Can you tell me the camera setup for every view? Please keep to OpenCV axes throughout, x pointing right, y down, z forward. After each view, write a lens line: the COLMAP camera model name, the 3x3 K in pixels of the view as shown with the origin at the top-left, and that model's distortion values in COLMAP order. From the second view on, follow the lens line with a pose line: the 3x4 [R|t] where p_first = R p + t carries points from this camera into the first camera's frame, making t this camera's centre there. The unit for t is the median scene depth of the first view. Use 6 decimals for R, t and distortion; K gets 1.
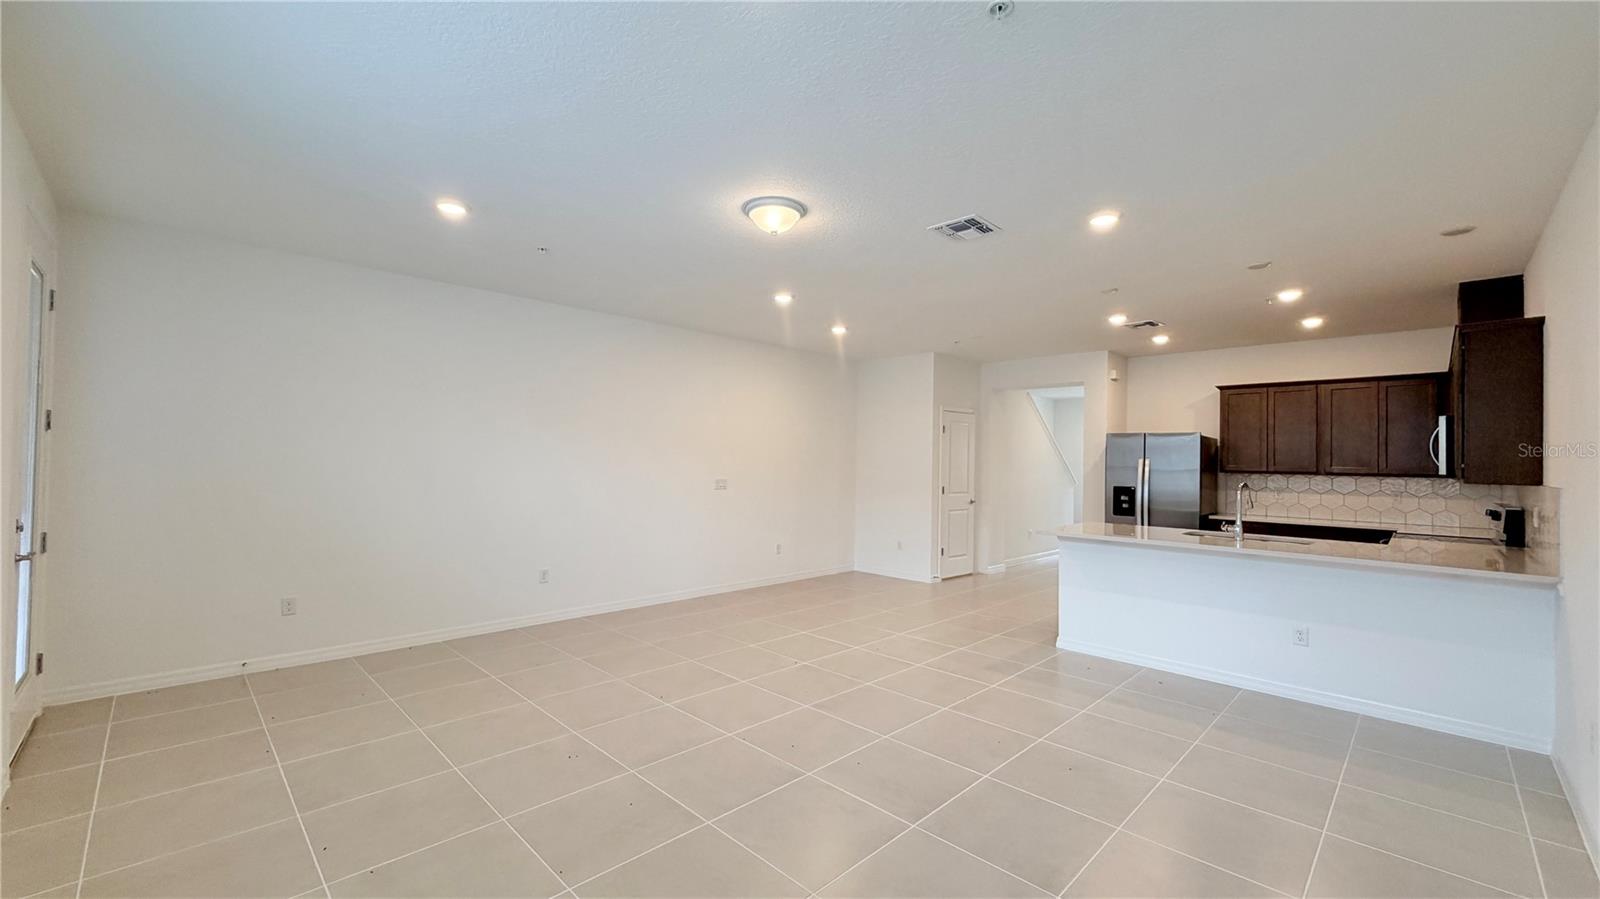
lens RADIAL K [[637.6, 0, 797.4], [0, 637.6, 452.0], [0, 0, 1]] dist [-0.000222, -0.000291]
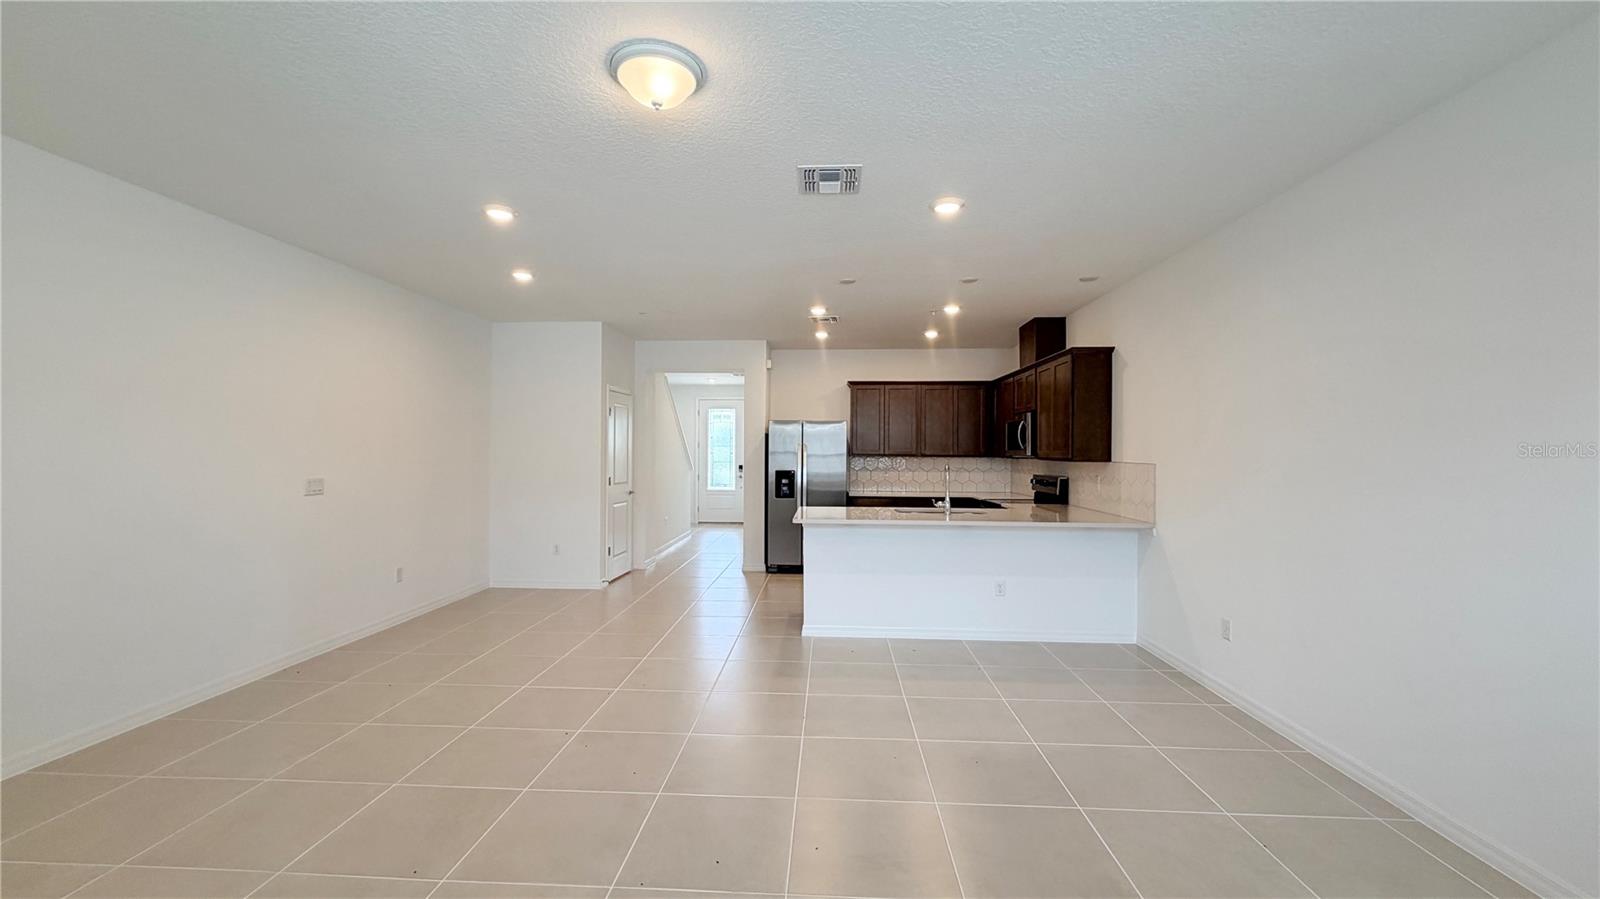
lens RADIAL K [[637.6, 0, 796.8], [0, 637.6, 454.1], [0, 0, 1]] dist [-0.000222, -0.000291]
pose [[0.745290, -0.013727, 0.666599, -0.184161], [-0.003179, 0.999704, 0.024140, 0.000880], [-0.666733, -0.020110, 0.745026, 0.202170]]
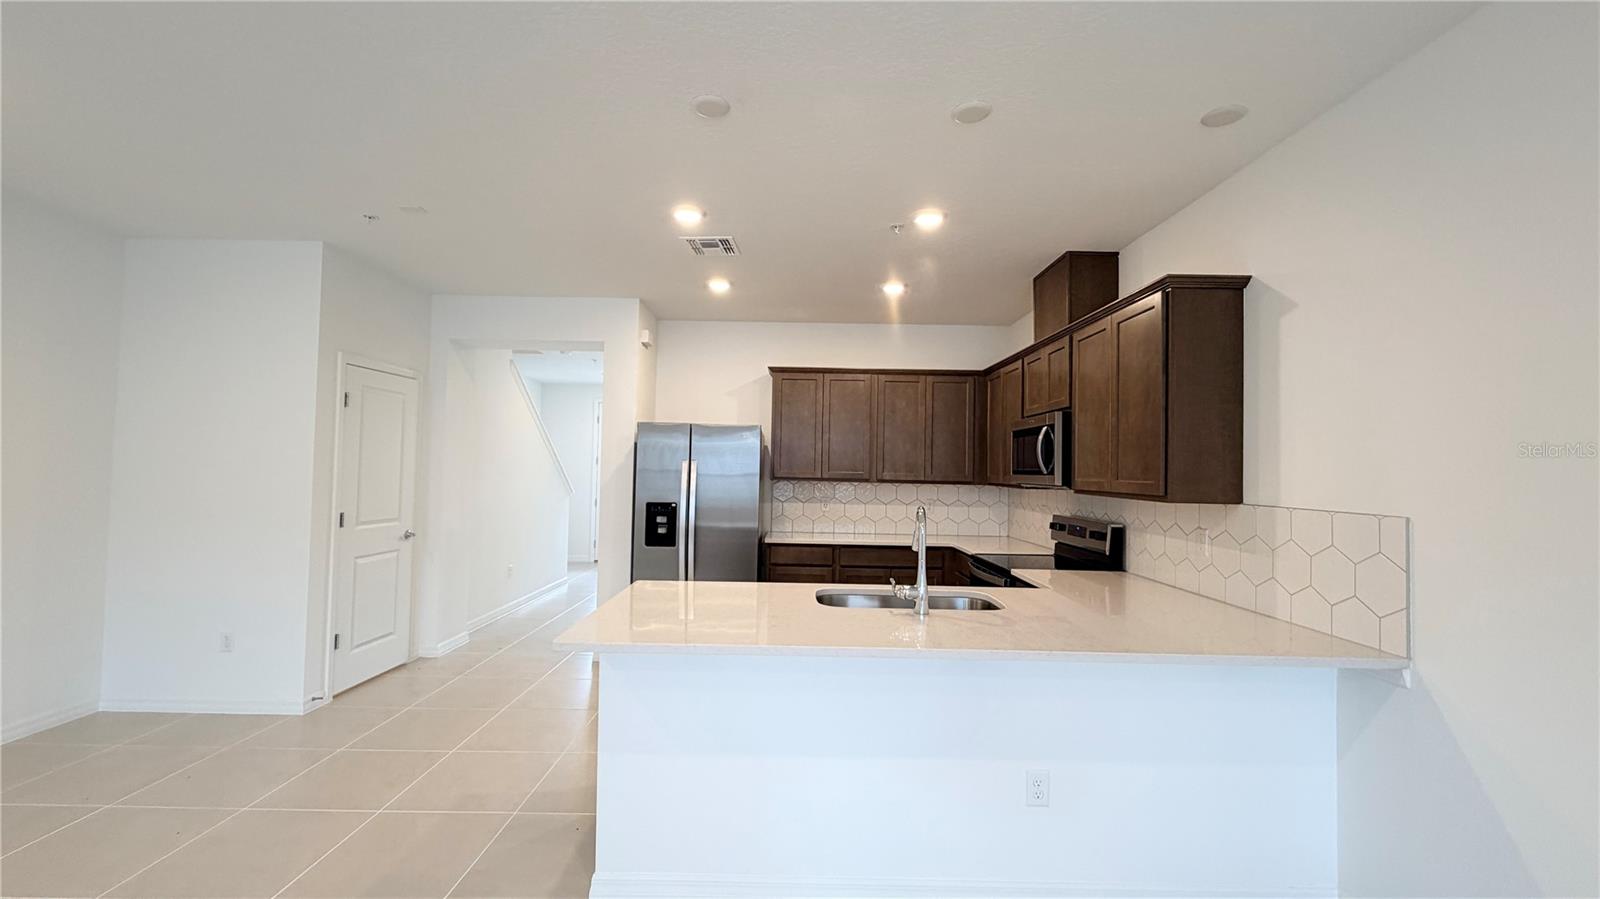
lens RADIAL K [[637.6, 0, 795.4], [0, 637.6, 450.6], [0, 0, 1]] dist [-0.000222, -0.000291]
pose [[0.708452, 0.019453, 0.705490, 0.143004], [-0.018078, 0.999792, -0.009415, 0.003893], [-0.705527, -0.006084, 0.708657, 0.438717]]
